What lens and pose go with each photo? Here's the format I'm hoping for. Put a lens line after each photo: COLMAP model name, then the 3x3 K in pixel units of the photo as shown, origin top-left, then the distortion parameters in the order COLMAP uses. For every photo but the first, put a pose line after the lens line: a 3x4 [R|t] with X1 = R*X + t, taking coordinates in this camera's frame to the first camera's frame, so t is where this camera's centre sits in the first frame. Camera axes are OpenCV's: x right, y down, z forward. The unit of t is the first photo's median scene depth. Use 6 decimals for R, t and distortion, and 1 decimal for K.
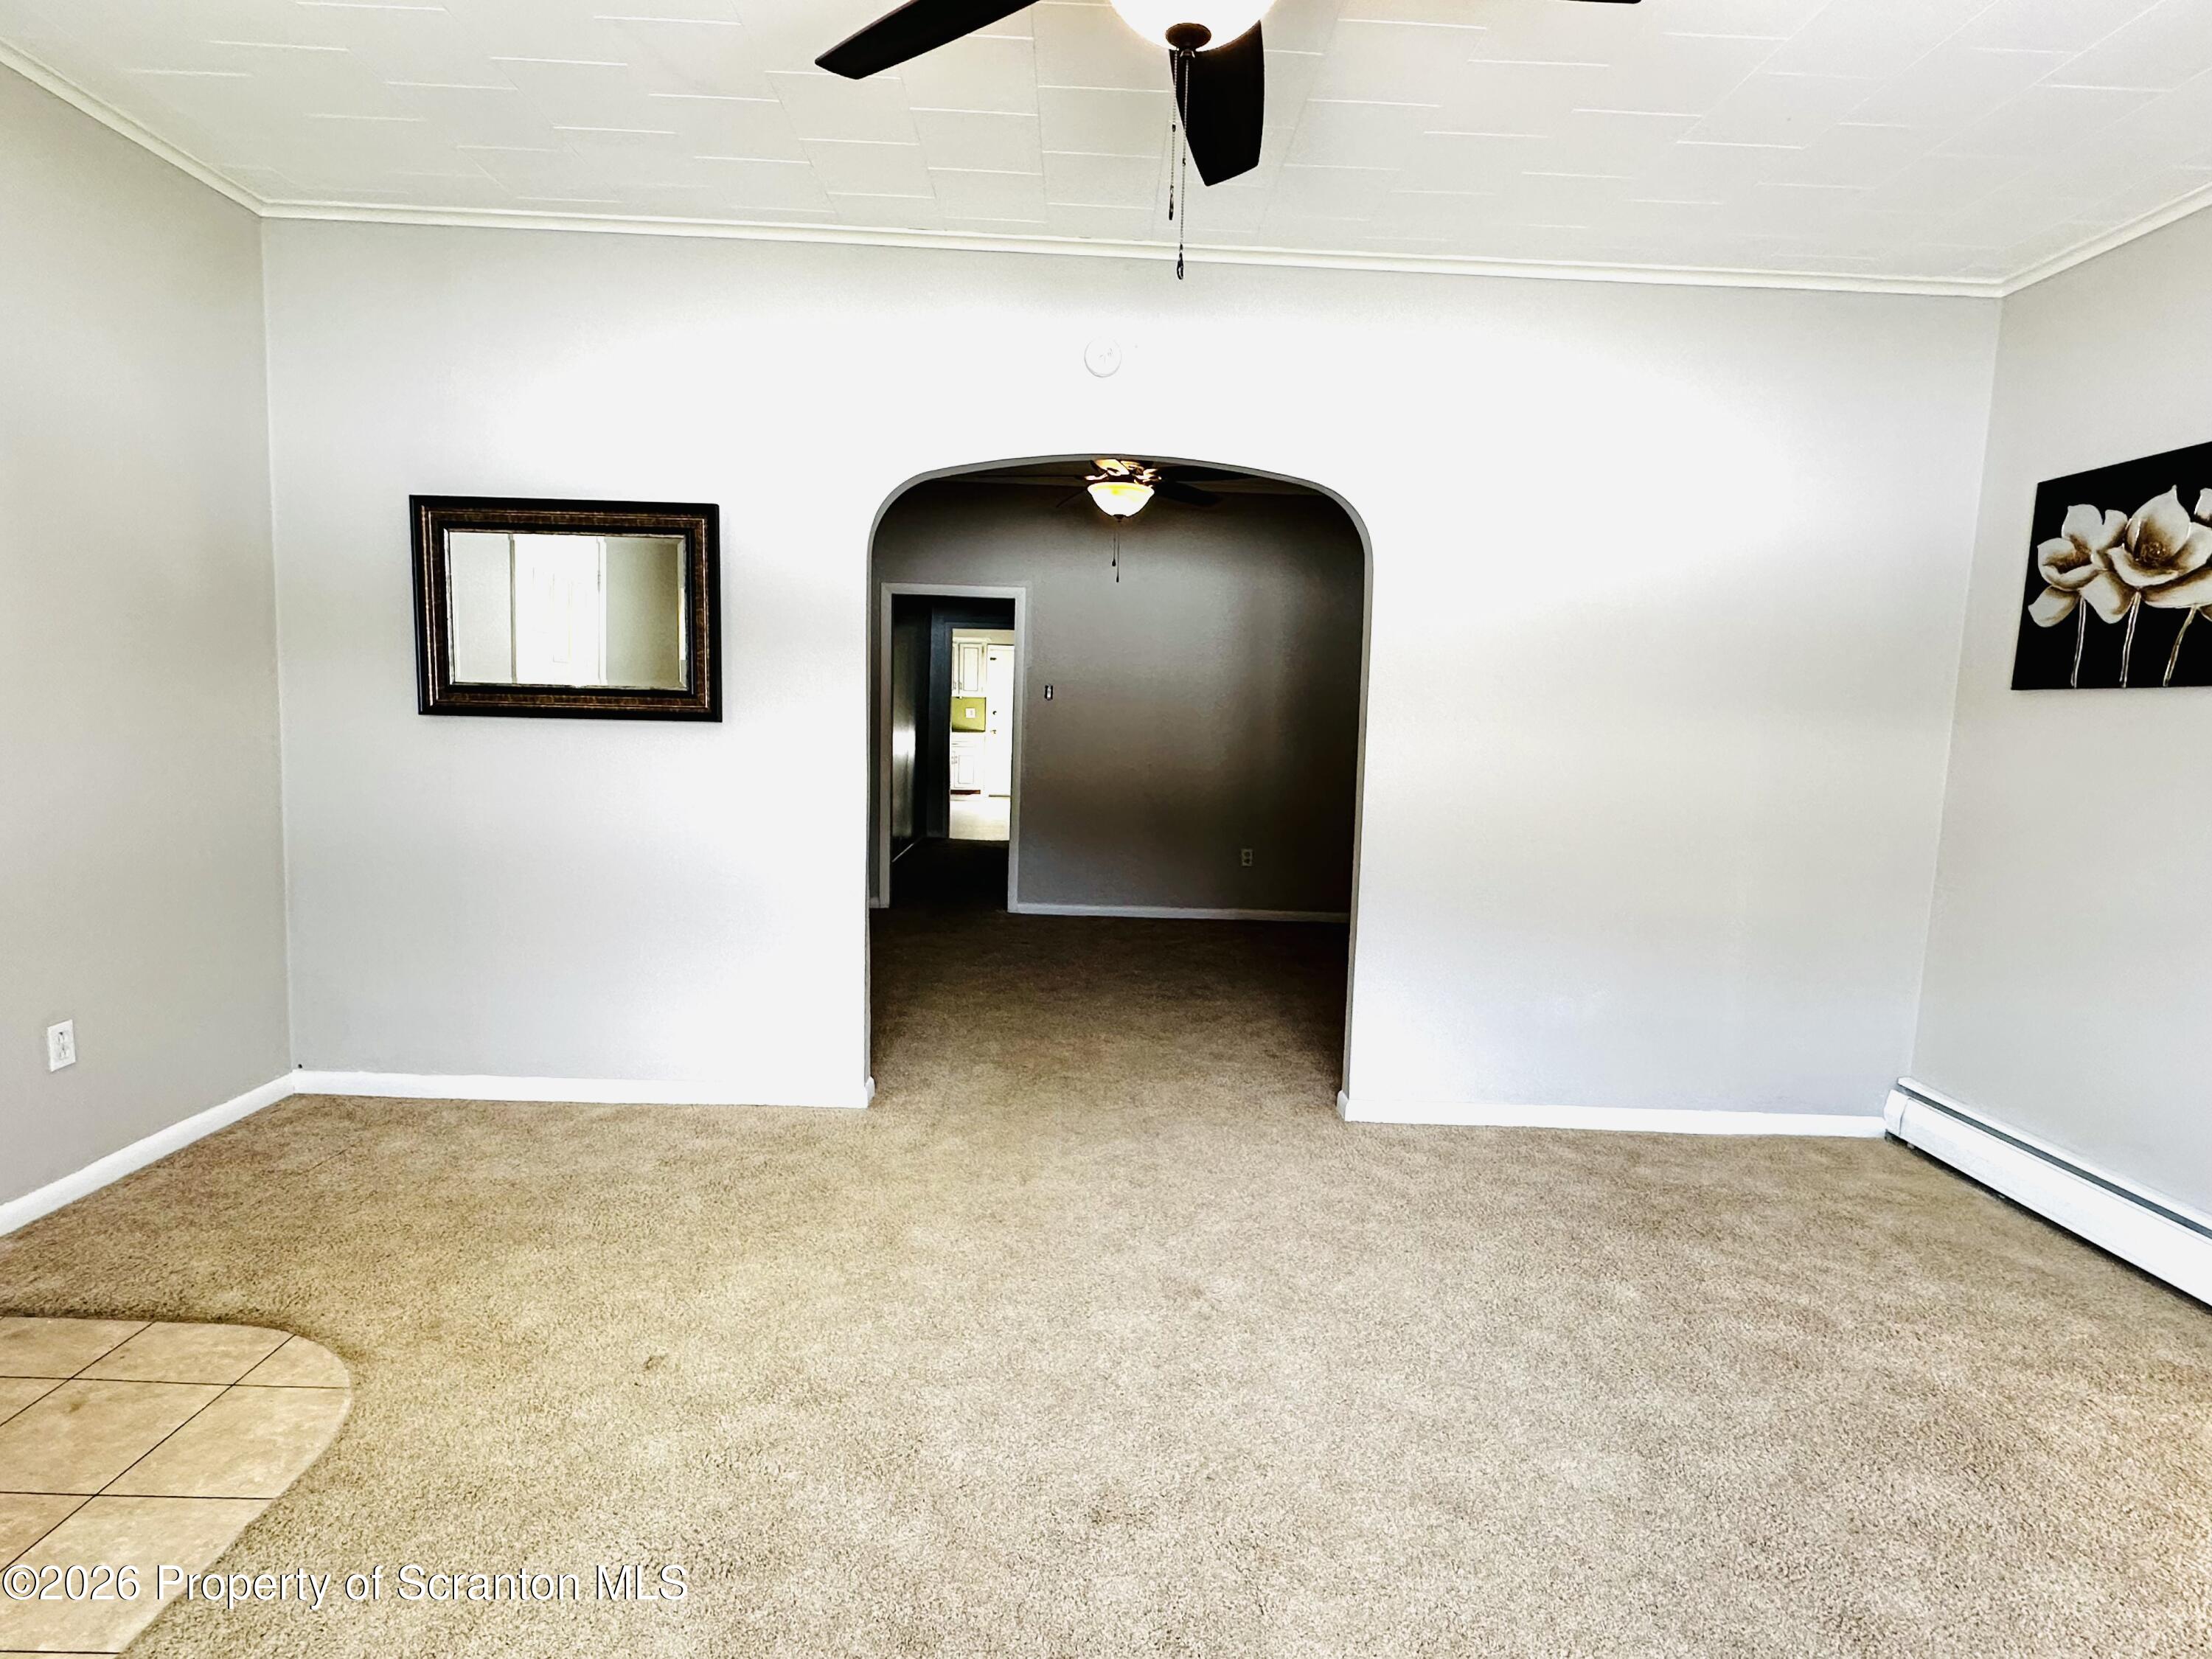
lens RADIAL K [[1130.4, 0, 1104.5], [0, 1130.4, 837.1], [0, 0, 1]] dist [-0.001219, -0.001185]
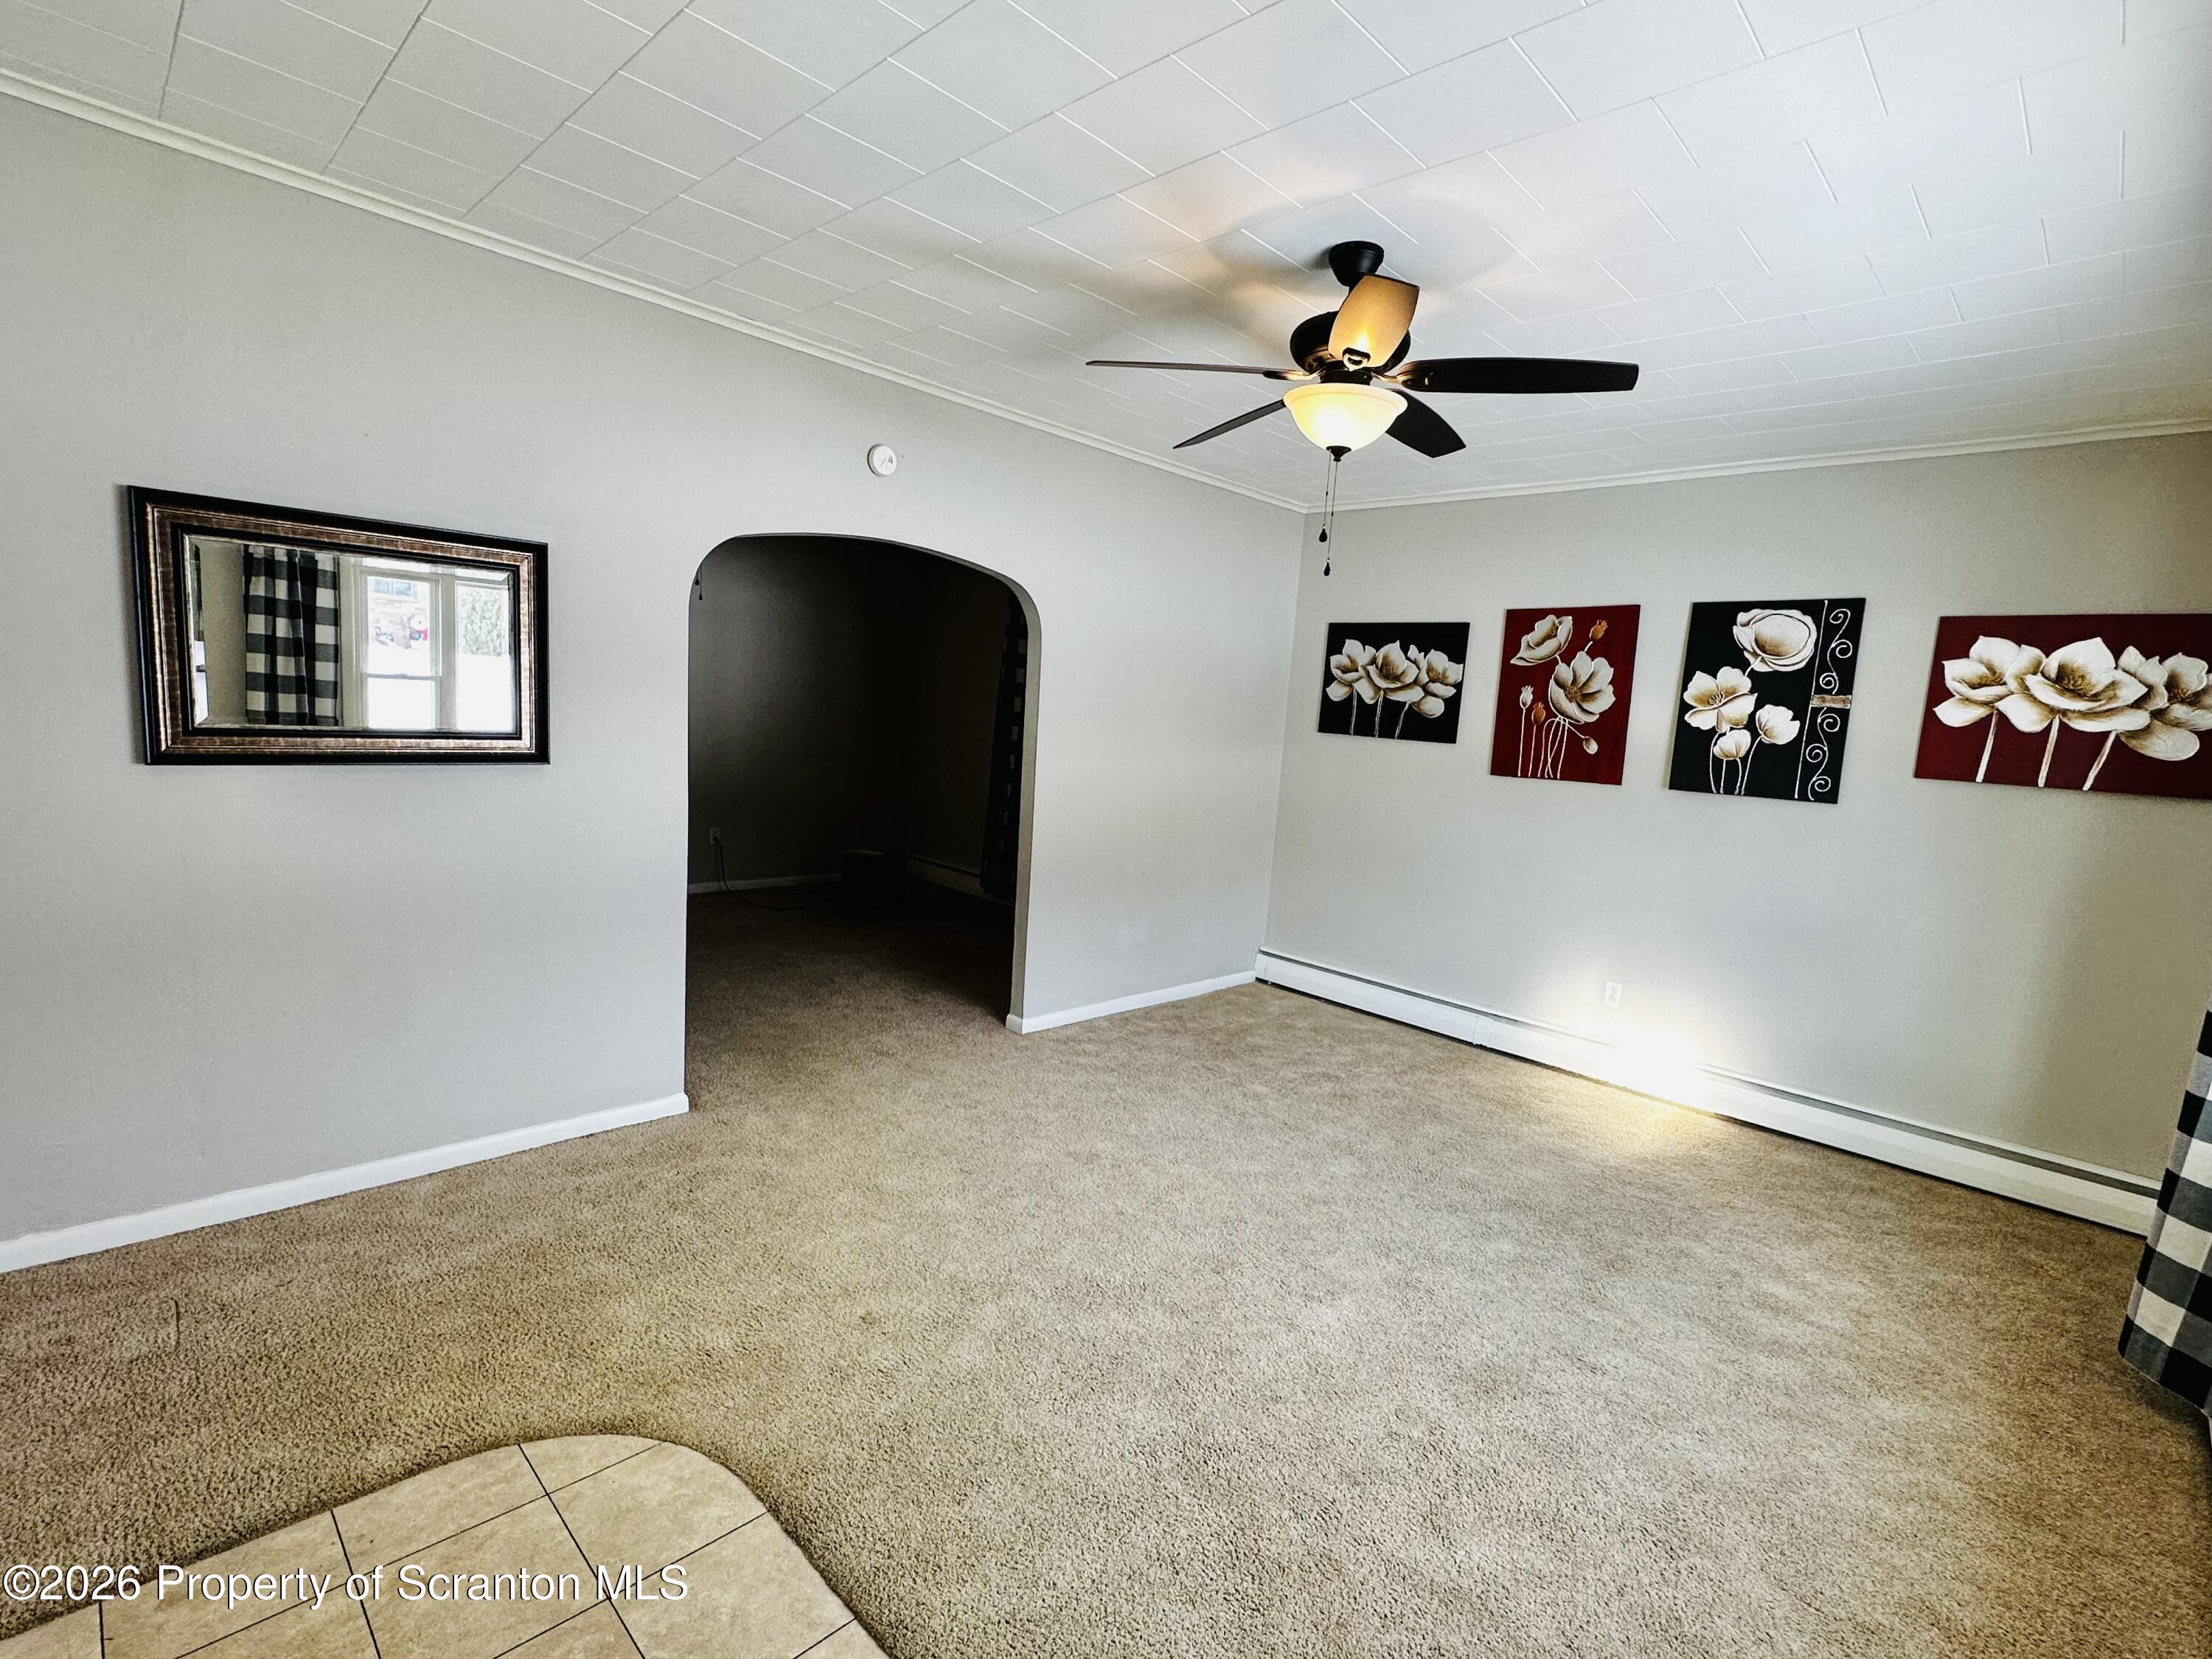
lens RADIAL K [[1037.5, 0, 1110.8], [0, 1037.5, 830.2], [0, 0, 1]] dist [-0.001780, 0.000257]
pose [[0.714682, -0.068140, 0.696123, -0.683313], [0.029283, 0.997286, 0.067555, -0.099655], [-0.698837, -0.027896, 0.714737, 0.007994]]
